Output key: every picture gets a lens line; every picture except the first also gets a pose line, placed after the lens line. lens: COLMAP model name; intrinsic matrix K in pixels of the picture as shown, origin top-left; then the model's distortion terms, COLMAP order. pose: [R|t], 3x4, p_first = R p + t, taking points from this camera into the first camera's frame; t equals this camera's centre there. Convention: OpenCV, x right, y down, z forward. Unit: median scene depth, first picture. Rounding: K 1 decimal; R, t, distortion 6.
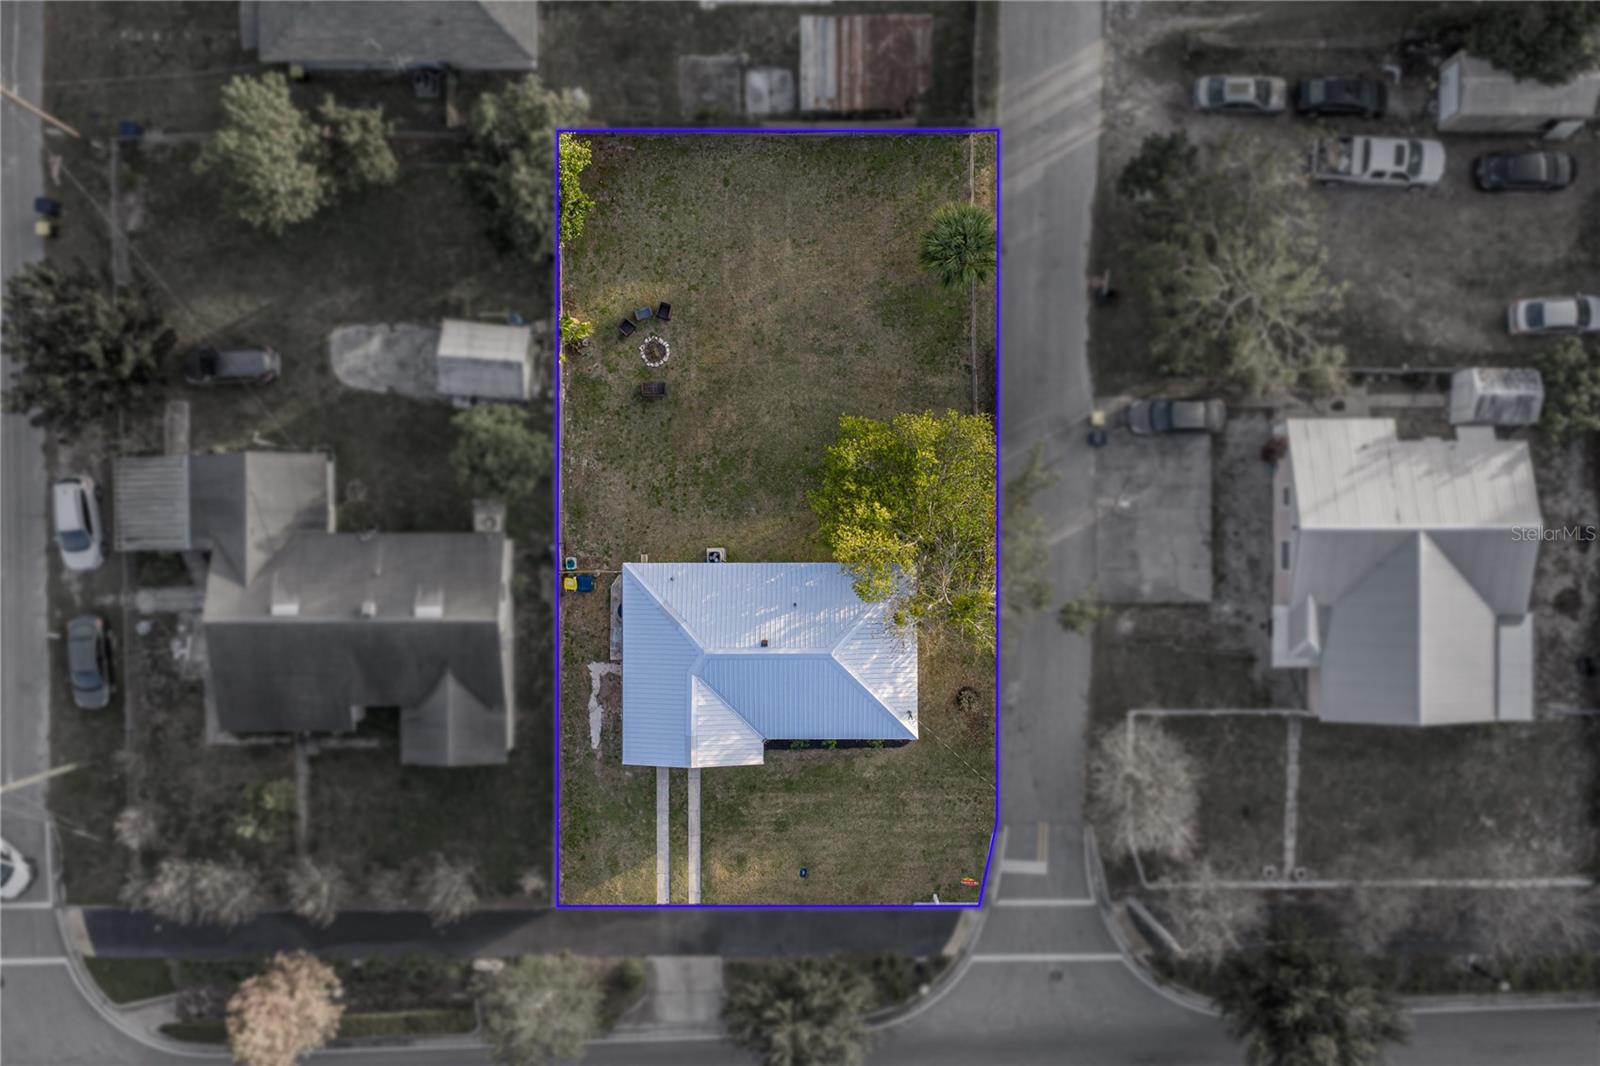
lens RADIAL K [[1337.5, 0, 800.8], [0, 1337.5, 533.9], [0, 0, 1]] dist [0.020226, -0.037468]
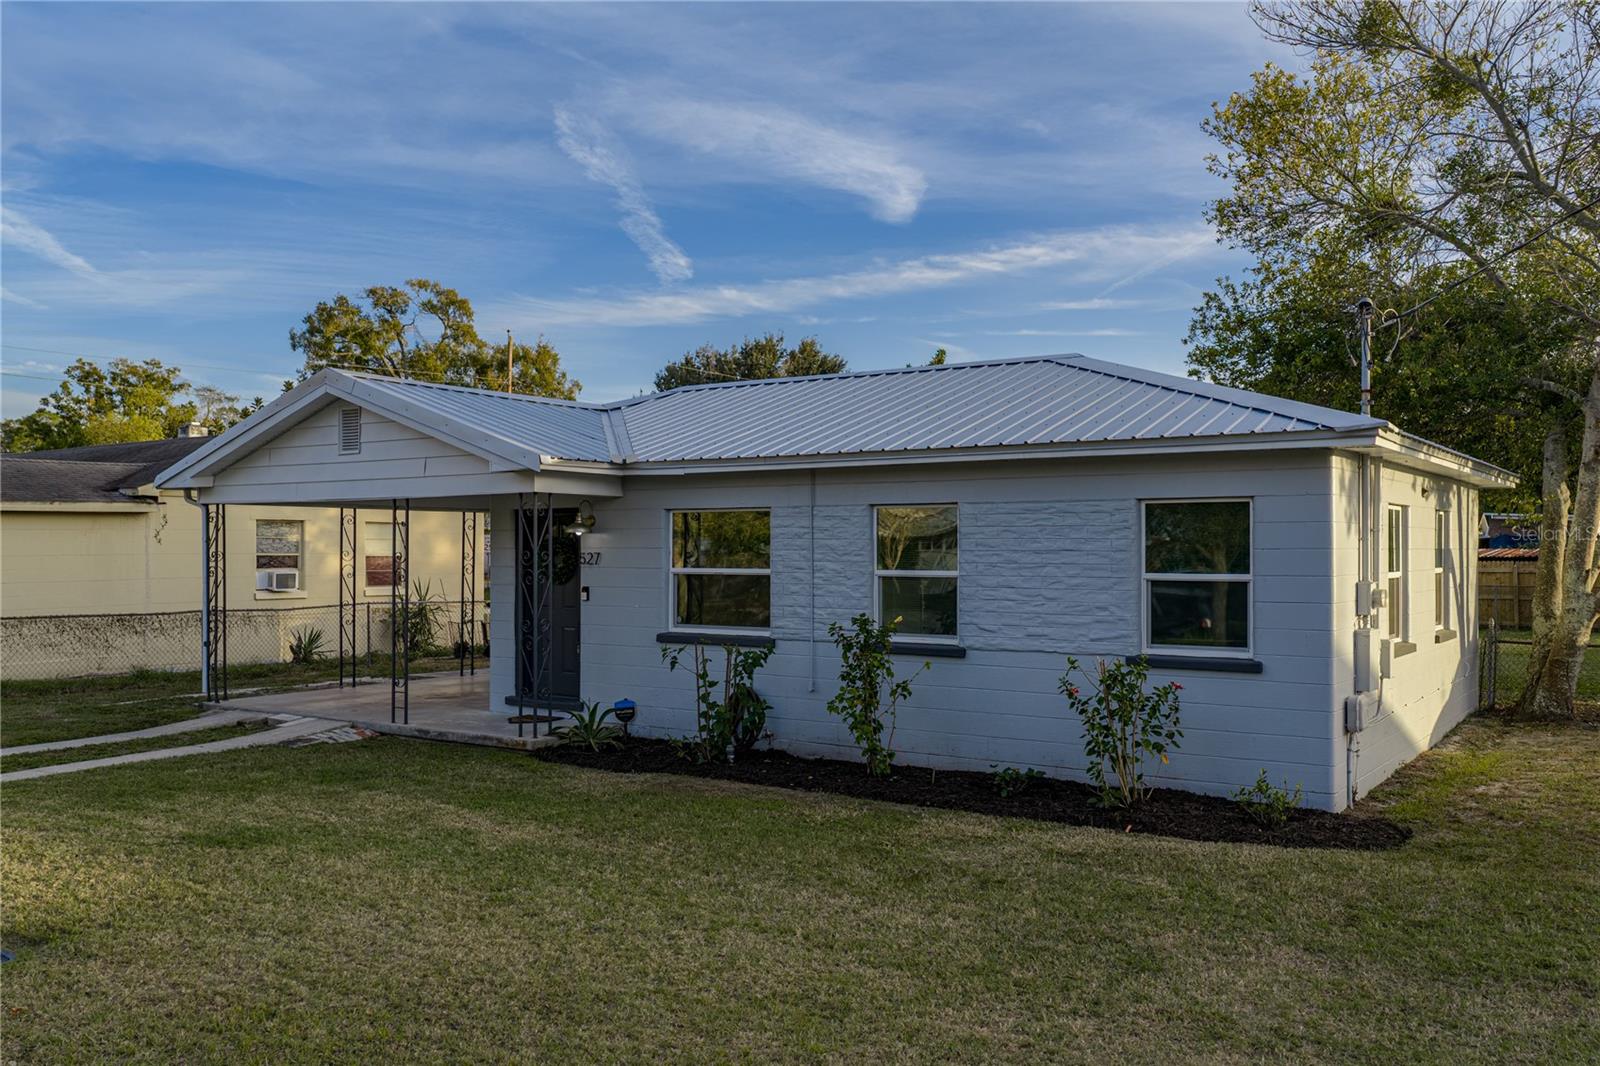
lens RADIAL K [[1337.5, 0, 795.7], [0, 1337.5, 537.4], [0, 0, 1]] dist [0.020226, -0.037468]
pose [[0.819655, -0.000843, -0.572856, 0.114157], [-0.572849, -0.006430, -0.819636, 0.301251], [-0.002993, 0.999979, -0.005753, 0.968390]]
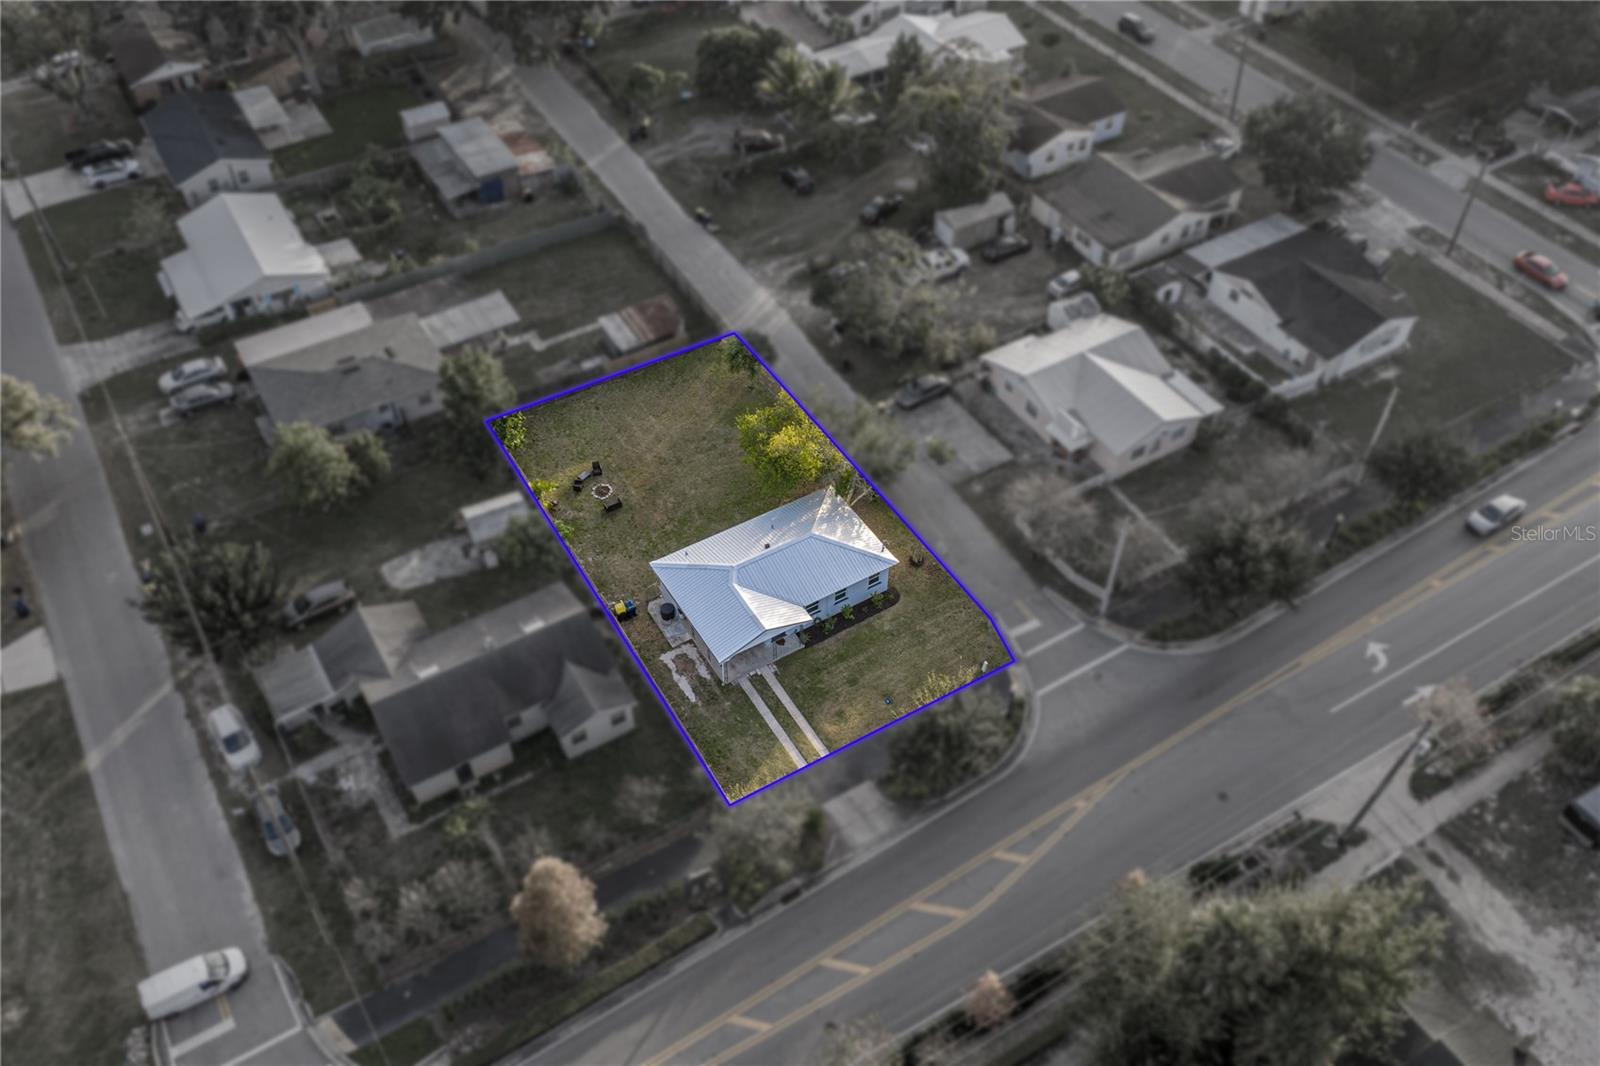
lens RADIAL K [[1337.5, 0, 802.9], [0, 1337.5, 534.9], [0, 0, 1]] dist [0.020226, -0.037468]
pose [[0.856625, -0.372443, 0.357044, -0.456248], [0.515925, 0.623705, -0.587209, 0.851858], [-0.003988, 0.687225, 0.726433, -0.017292]]
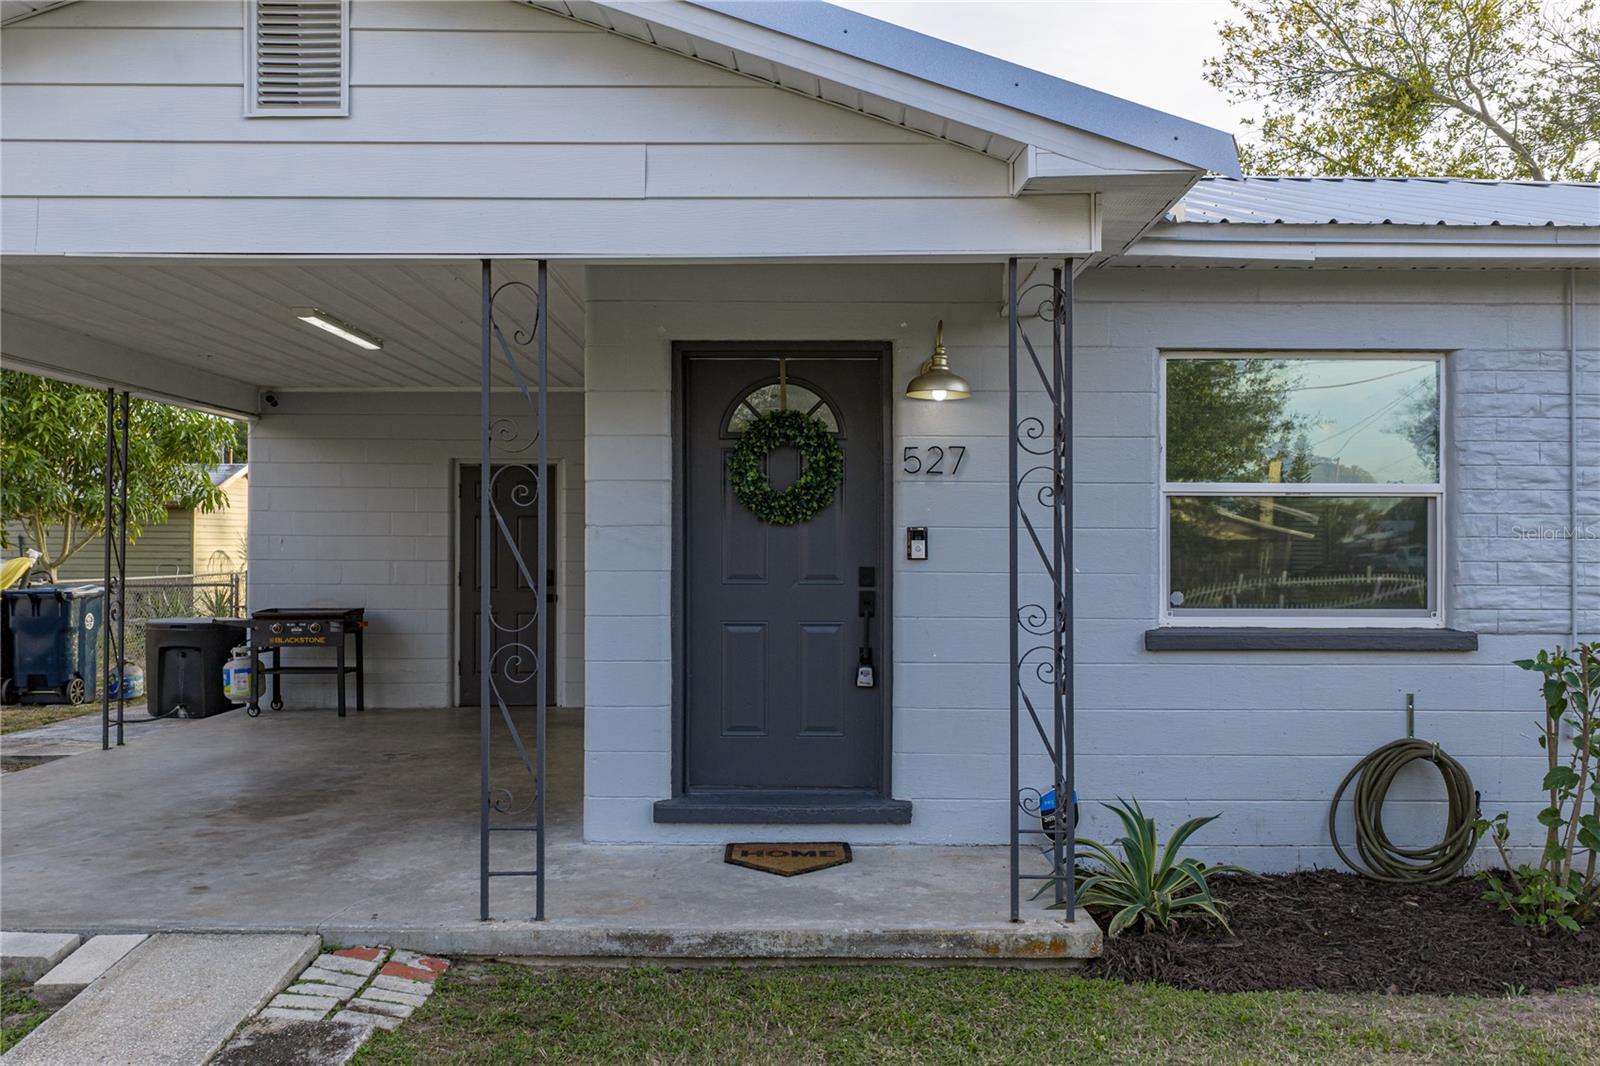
lens RADIAL K [[1337.5, 0, 792.0], [0, 1337.5, 538.9], [0, 0, 1]] dist [0.020226, -0.037468]
pose [[0.999934, 0.008155, -0.008031, -0.049209], [-0.007993, -0.004750, -0.999957, 0.232930], [-0.008193, 0.999955, -0.004685, 0.976723]]
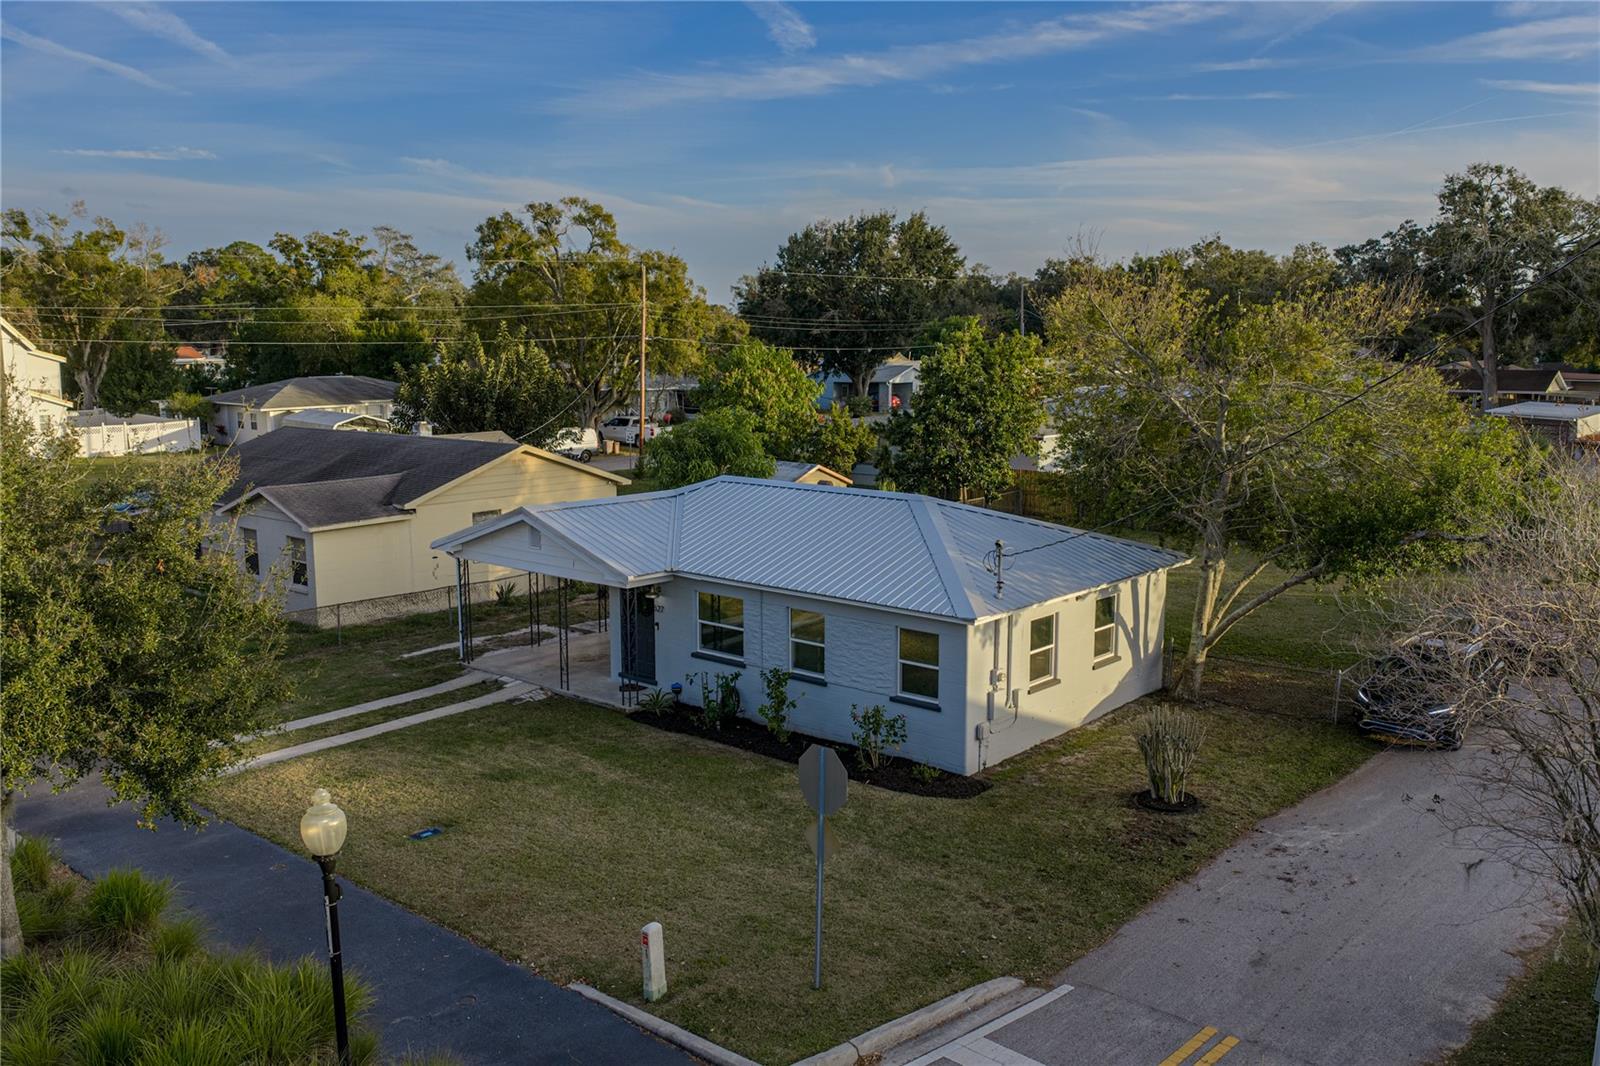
lens RADIAL K [[1337.5, 0, 804.2], [0, 1337.5, 532.4], [0, 0, 1]] dist [0.020226, -0.037468]
pose [[0.752808, 0.101218, -0.650411, 0.266857], [-0.658227, 0.109617, -0.744796, 0.421697], [-0.004091, 0.988807, 0.149146, 0.883631]]
